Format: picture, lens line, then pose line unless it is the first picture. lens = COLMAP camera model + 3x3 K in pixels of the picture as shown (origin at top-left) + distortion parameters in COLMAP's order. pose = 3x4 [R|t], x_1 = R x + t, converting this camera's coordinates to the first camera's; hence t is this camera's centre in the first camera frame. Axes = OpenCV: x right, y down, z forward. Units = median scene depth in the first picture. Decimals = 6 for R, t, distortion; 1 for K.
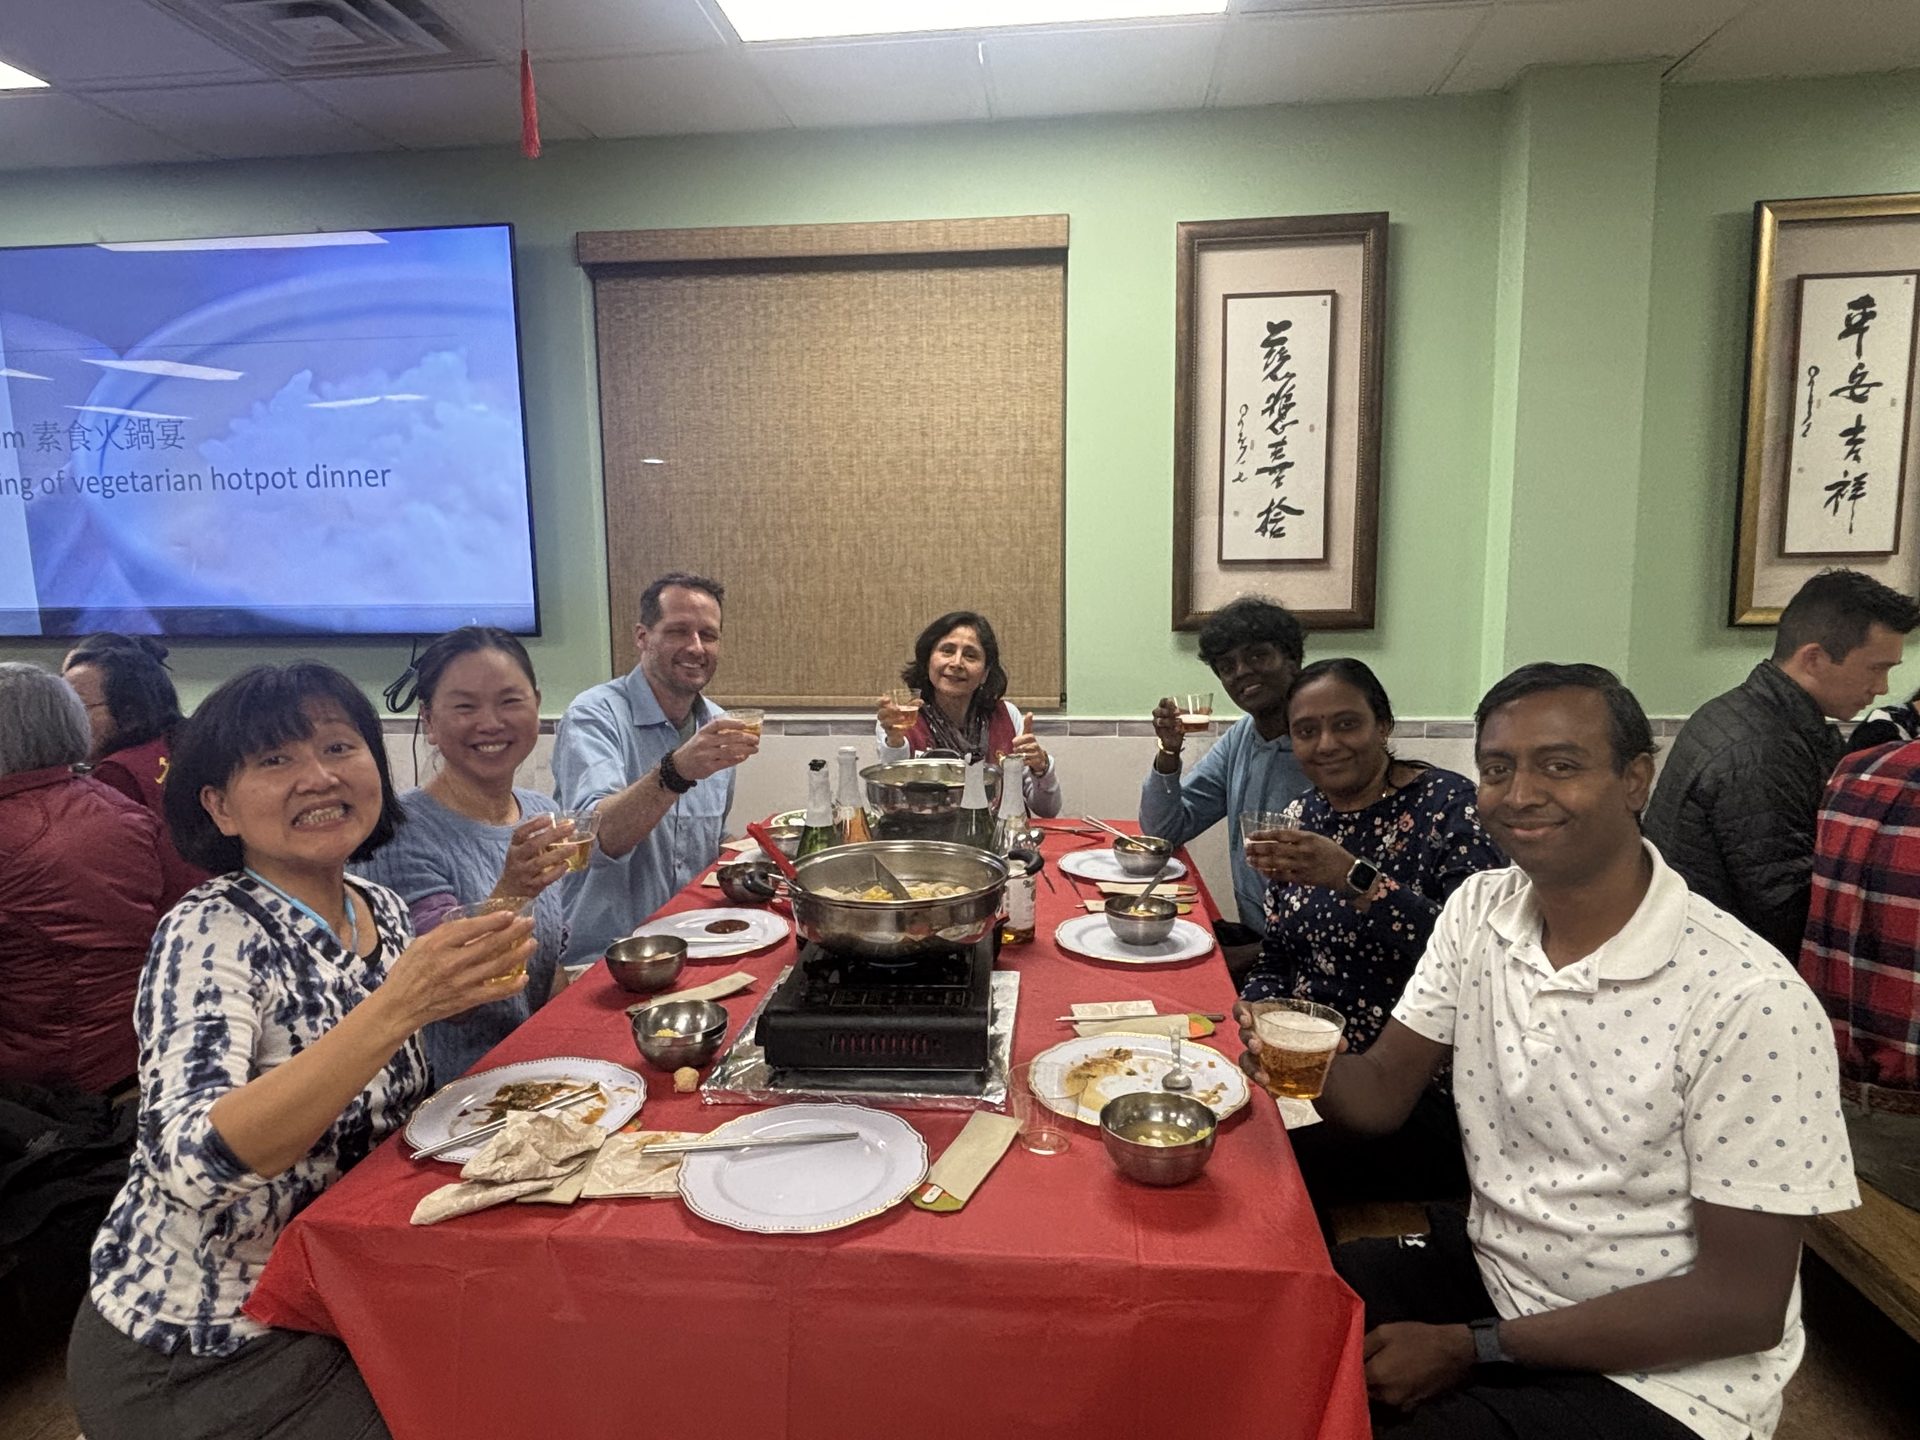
lens RADIAL K [[1196.3, 0, 957.4], [0, 1196.3, 699.8], [0, 0, 1]] dist [-0.007682, -0.003268]
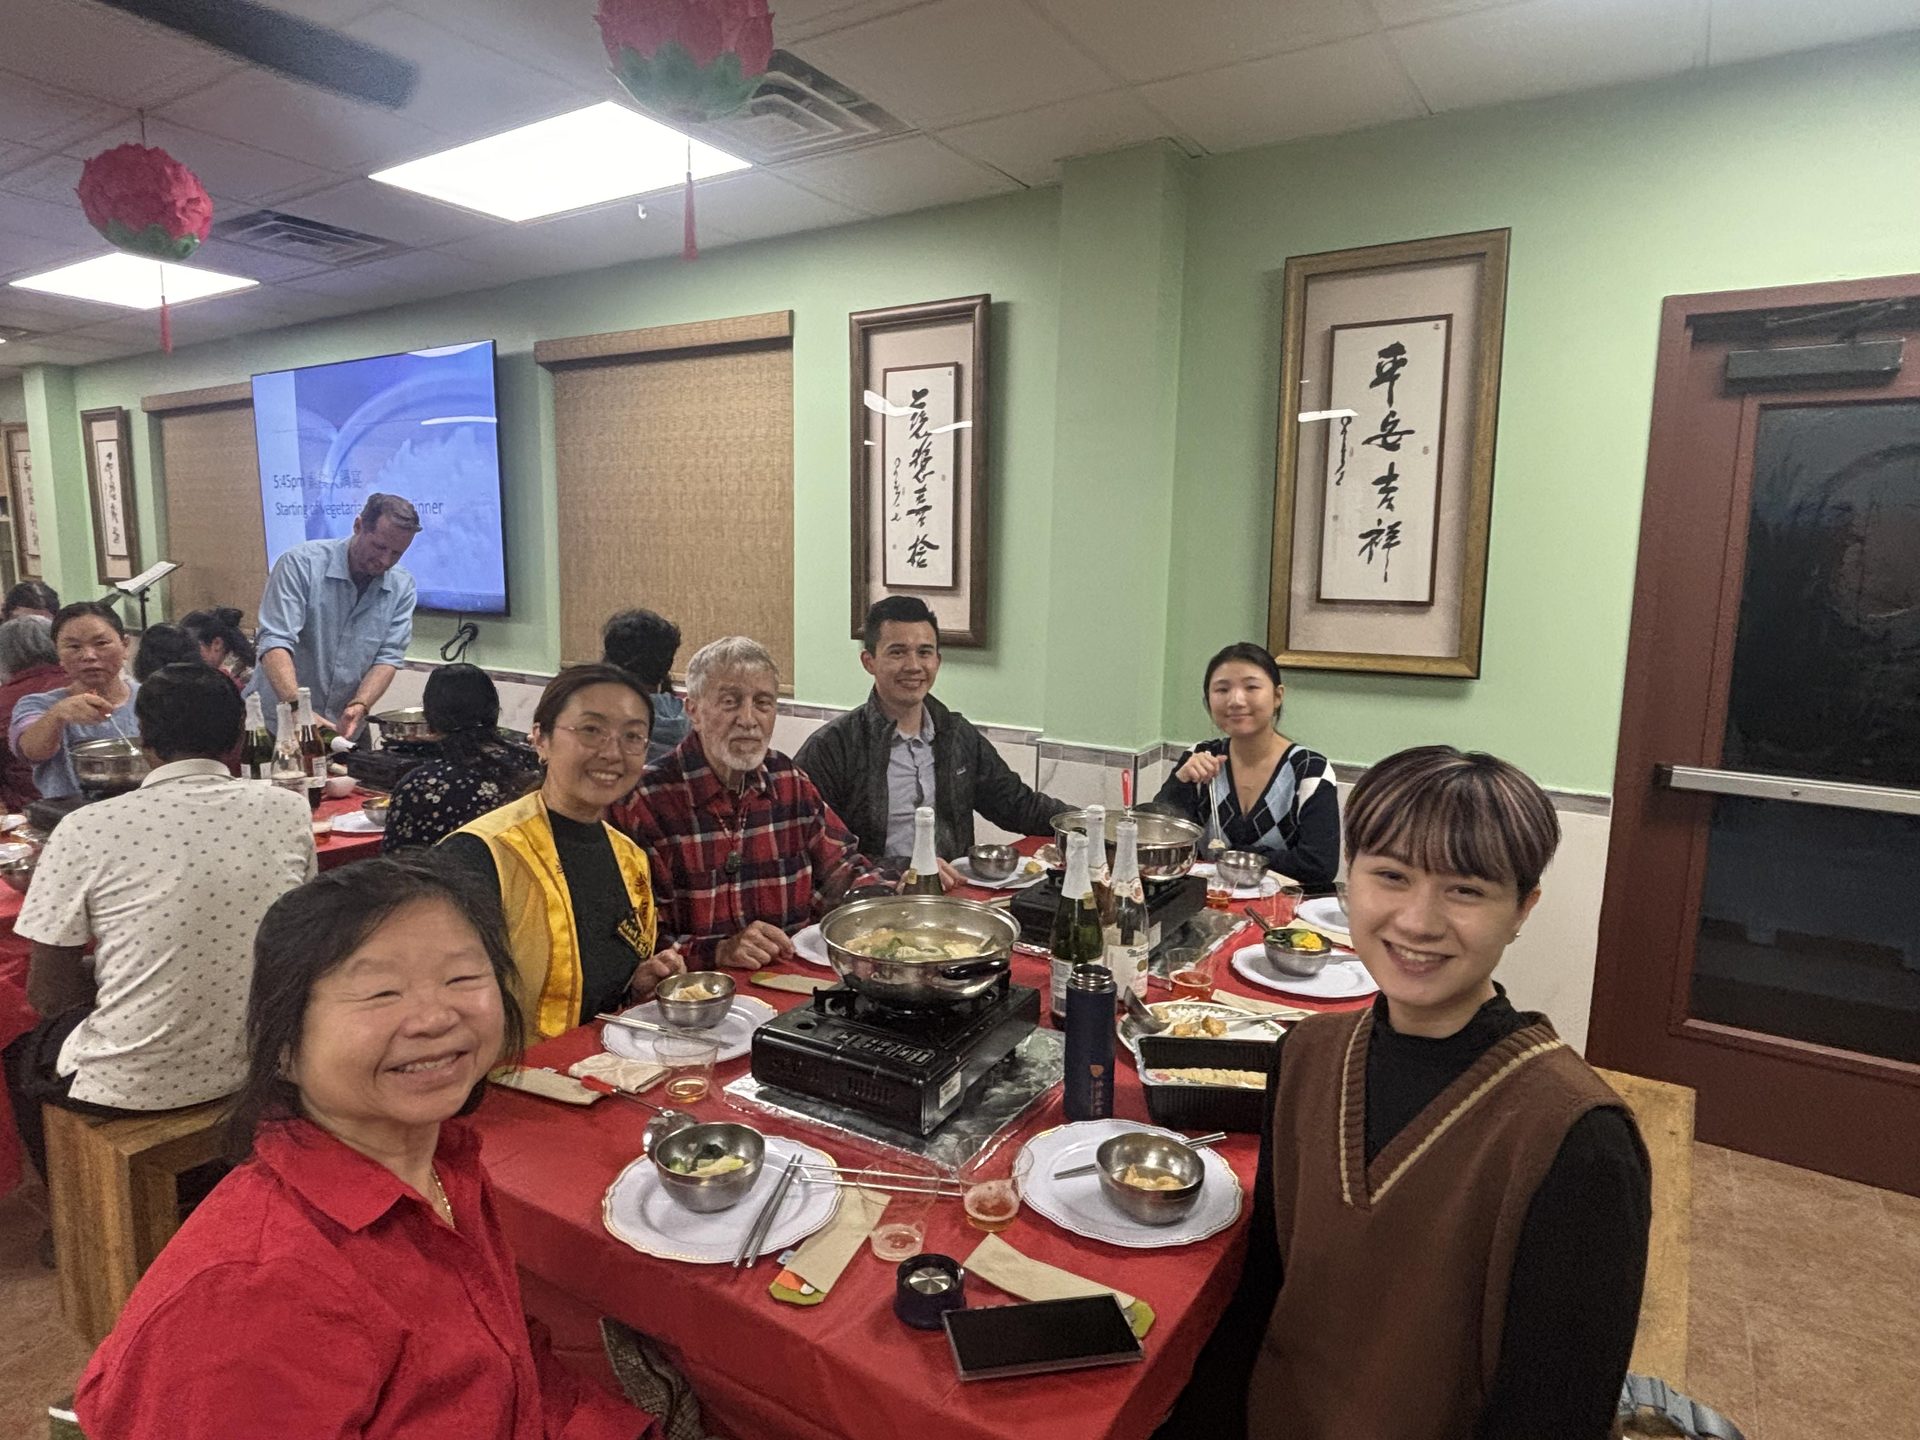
lens RADIAL K [[1165.7, 0, 960.0], [0, 1165.7, 720.0], [0, 0, 1]] dist [0.037355, -0.071578]
pose [[0.884974, 0.093061, -0.456246, 0.888349], [-0.084054, 0.995656, 0.040046, -0.033422], [0.457991, 0.002909, 0.888952, -0.036718]]
